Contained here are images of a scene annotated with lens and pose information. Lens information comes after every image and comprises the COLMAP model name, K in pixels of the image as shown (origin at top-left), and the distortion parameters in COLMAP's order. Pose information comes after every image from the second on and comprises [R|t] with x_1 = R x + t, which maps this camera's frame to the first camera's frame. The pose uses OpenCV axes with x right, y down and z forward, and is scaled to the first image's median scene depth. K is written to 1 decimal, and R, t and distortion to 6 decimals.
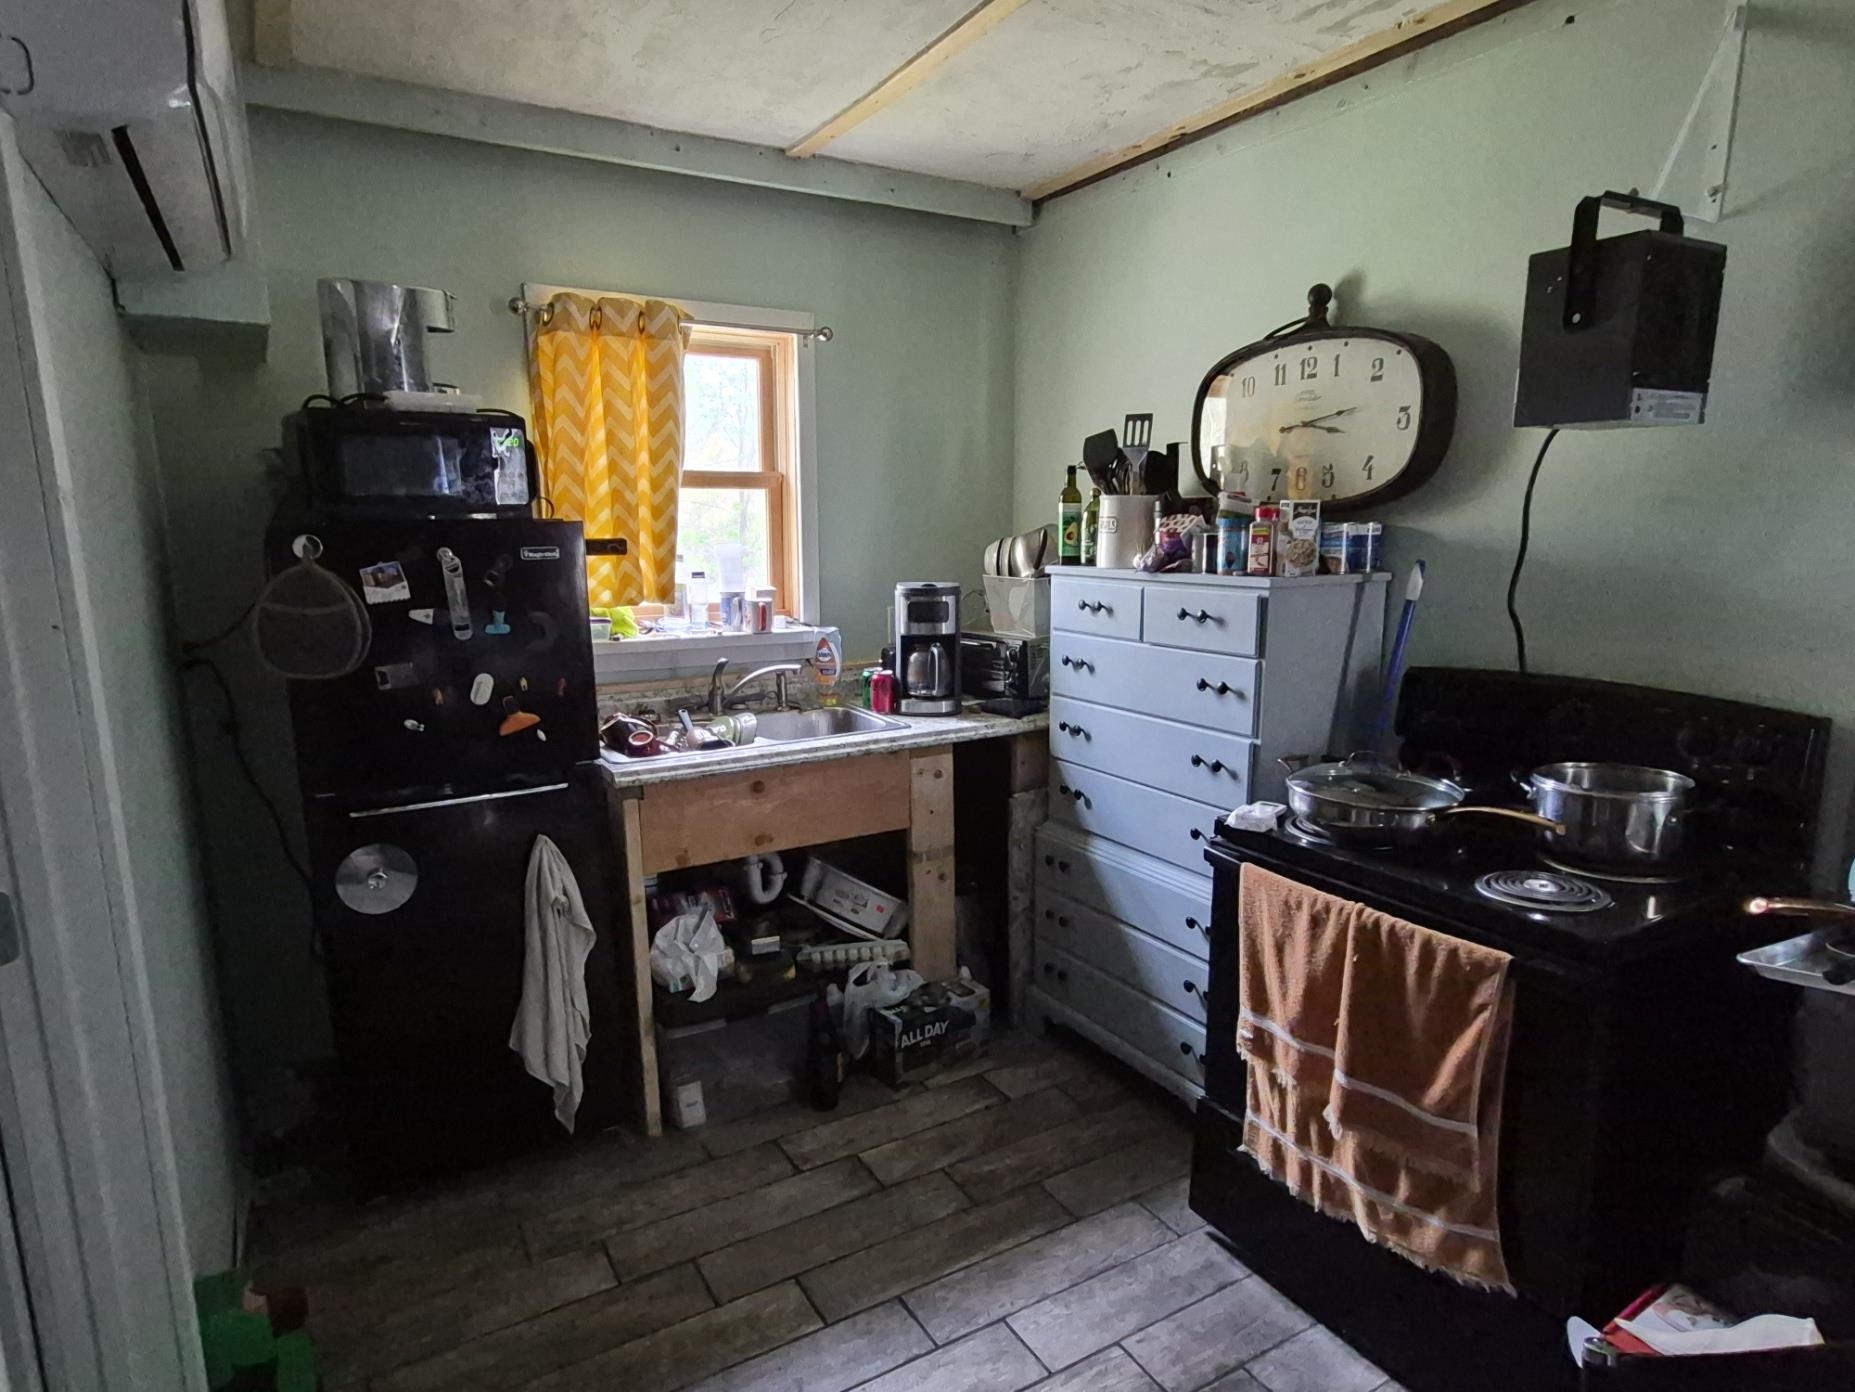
lens RADIAL K [[1070.6, 0, 924.5], [0, 1070.6, 730.2], [0, 0, 1]] dist [0.001162, 0.000470]
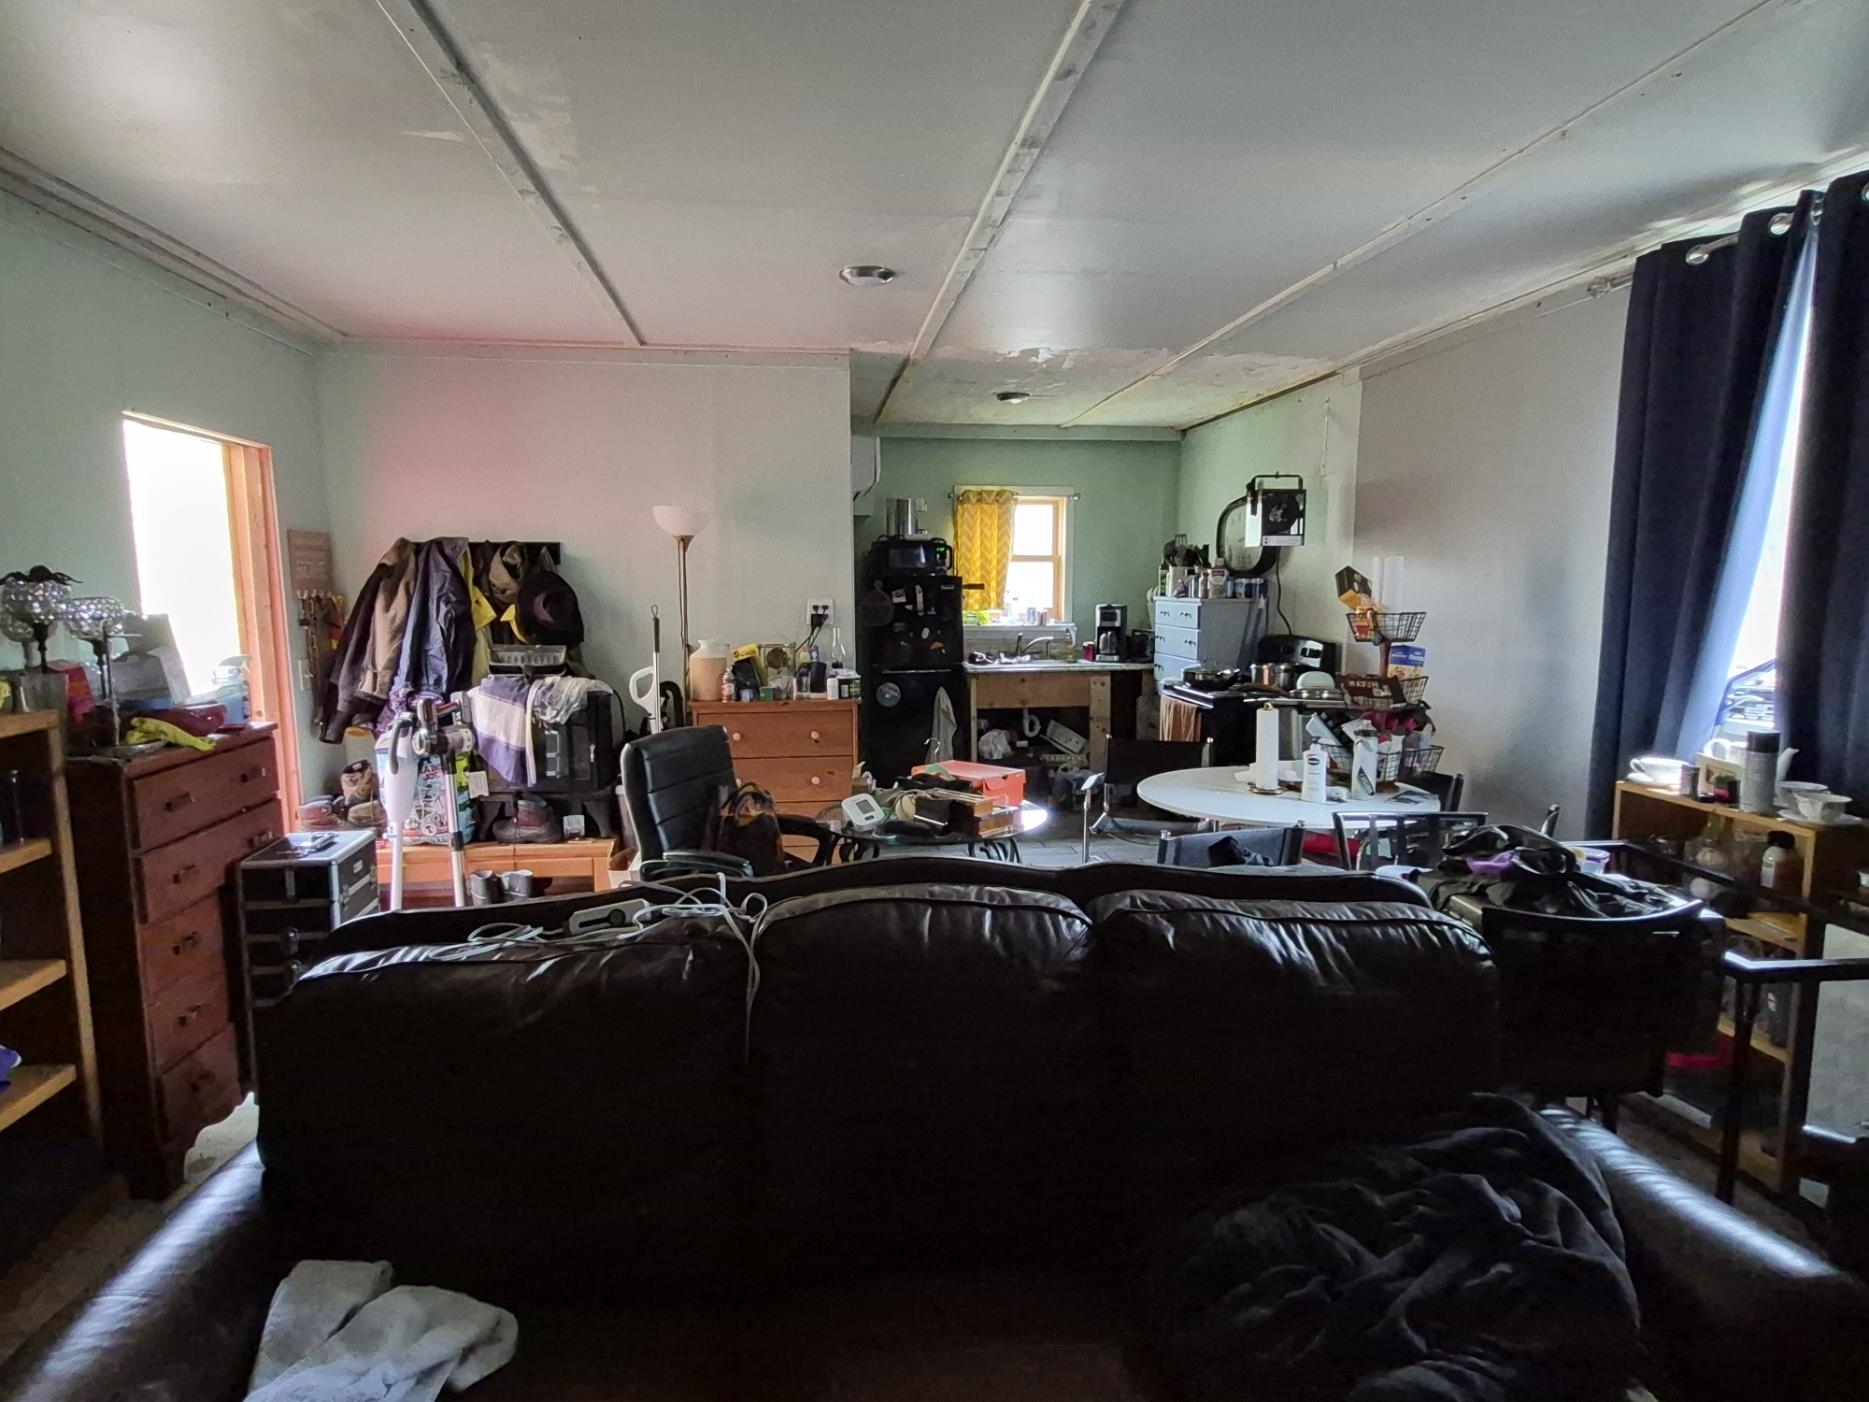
lens RADIAL K [[1027.1, 0, 934.5], [0, 1027.1, 701.0], [0, 0, 1]] dist [-0.000701, -0.000048]
pose [[0.919597, 0.051179, -0.389515, 0.552523], [-0.079225, 0.995267, -0.056271, 0.234347], [0.384791, 0.082606, 0.919300, -1.205898]]
